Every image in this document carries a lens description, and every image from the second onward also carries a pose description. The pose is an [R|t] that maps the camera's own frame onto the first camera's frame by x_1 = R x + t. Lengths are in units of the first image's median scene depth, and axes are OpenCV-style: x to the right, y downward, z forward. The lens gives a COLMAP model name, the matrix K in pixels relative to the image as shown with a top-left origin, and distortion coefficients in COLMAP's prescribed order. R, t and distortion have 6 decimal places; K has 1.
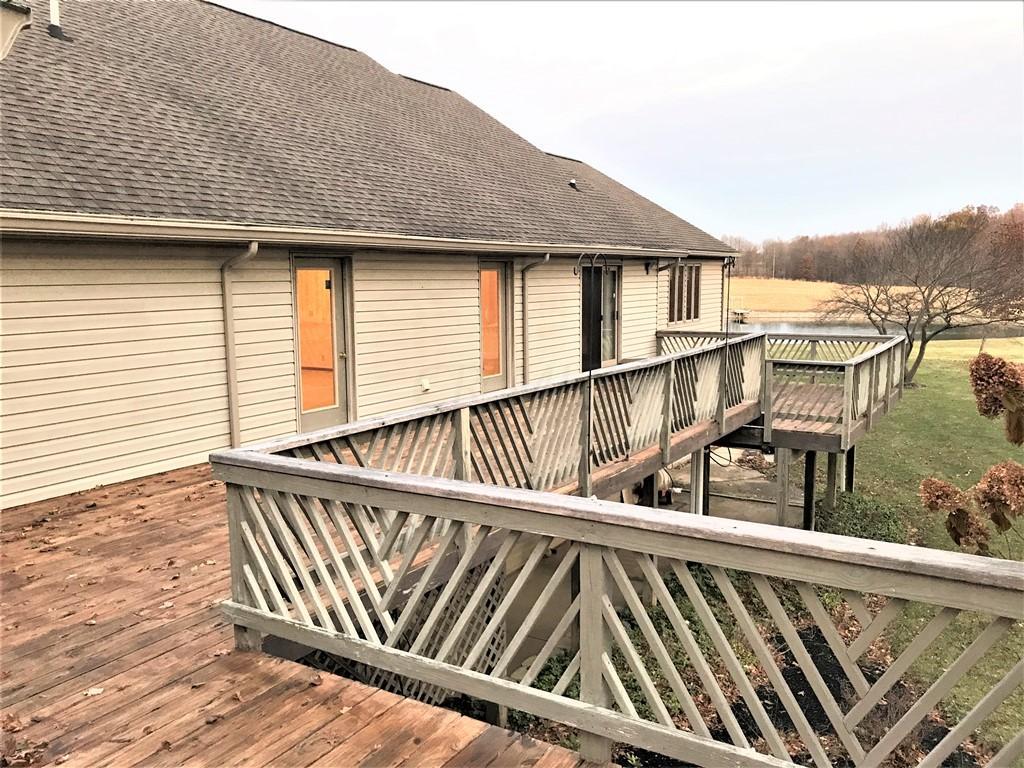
lens RADIAL K [[848.5, 0, 525.8], [0, 848.5, 382.6], [0, 0, 1]] dist [0.053292, -0.015101]
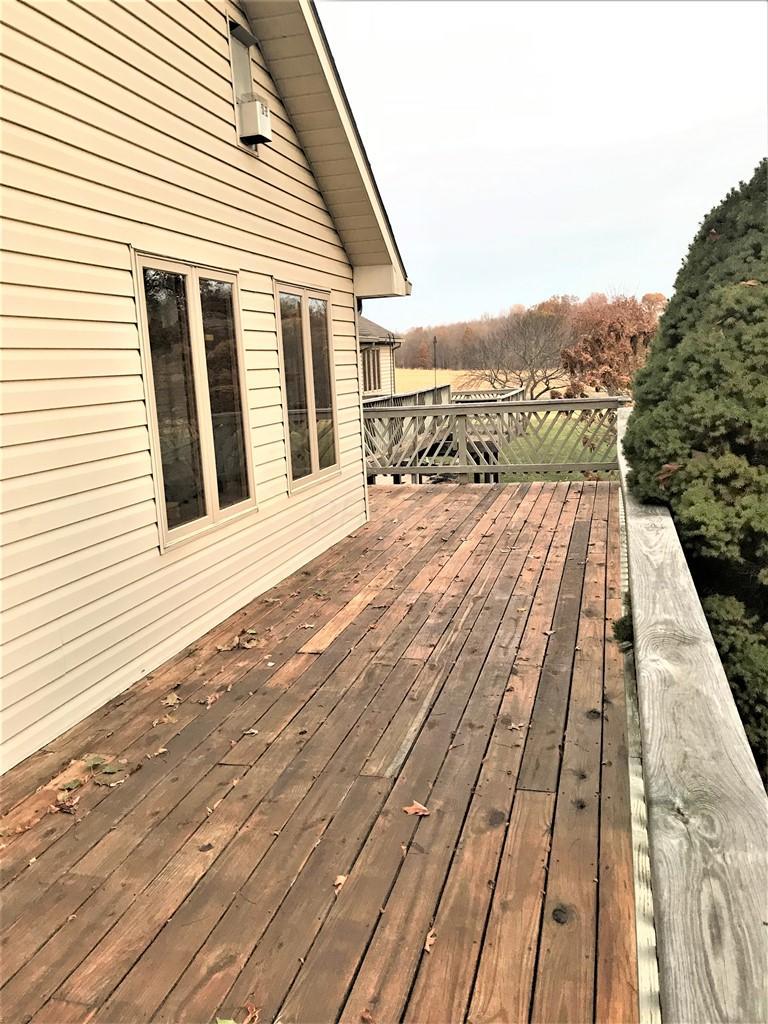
lens RADIAL K [[848.5, 0, 386.7], [0, 848.5, 509.6], [0, 0, 1]] dist [0.053292, -0.015101]
pose [[0.961326, -0.088417, 0.260834, -0.024398], [0.079010, 0.995795, 0.046357, 0.008383], [-0.263836, -0.023956, 0.964270, -0.047844]]
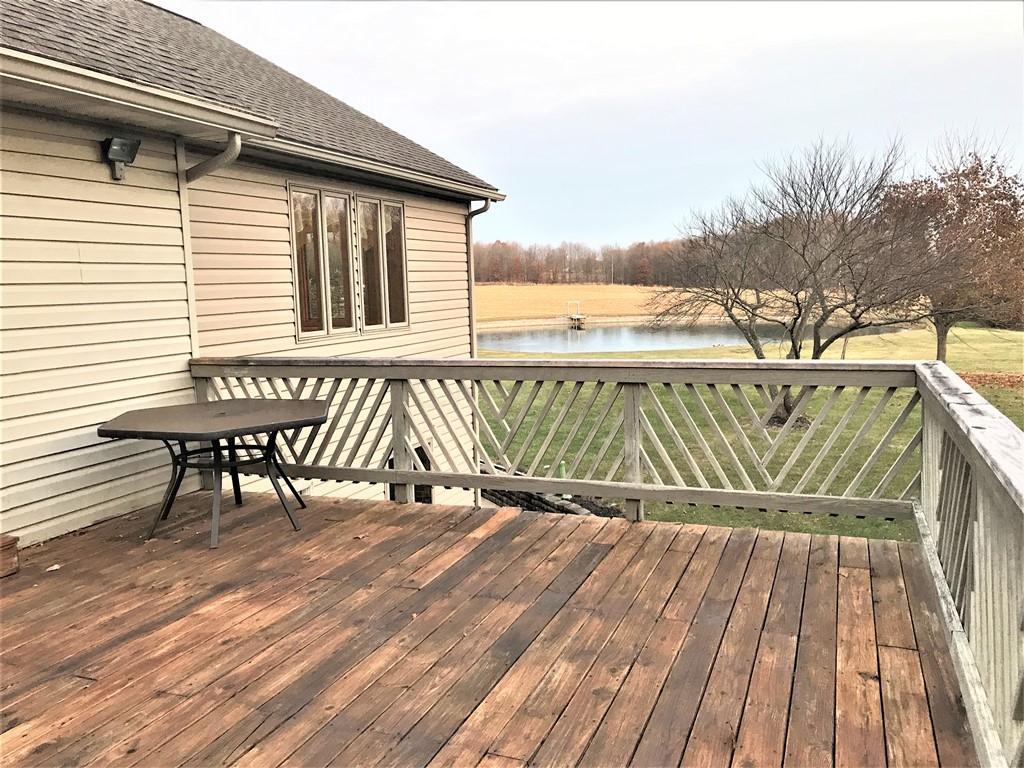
lens RADIAL K [[848.5, 0, 508.4], [0, 848.5, 389.1], [0, 0, 1]] dist [0.053292, -0.015101]
pose [[0.987375, -0.038410, 0.153675, 0.029124], [0.039073, 0.999236, -0.001297, -0.005588], [-0.153507, 0.007285, 0.988121, 0.083466]]
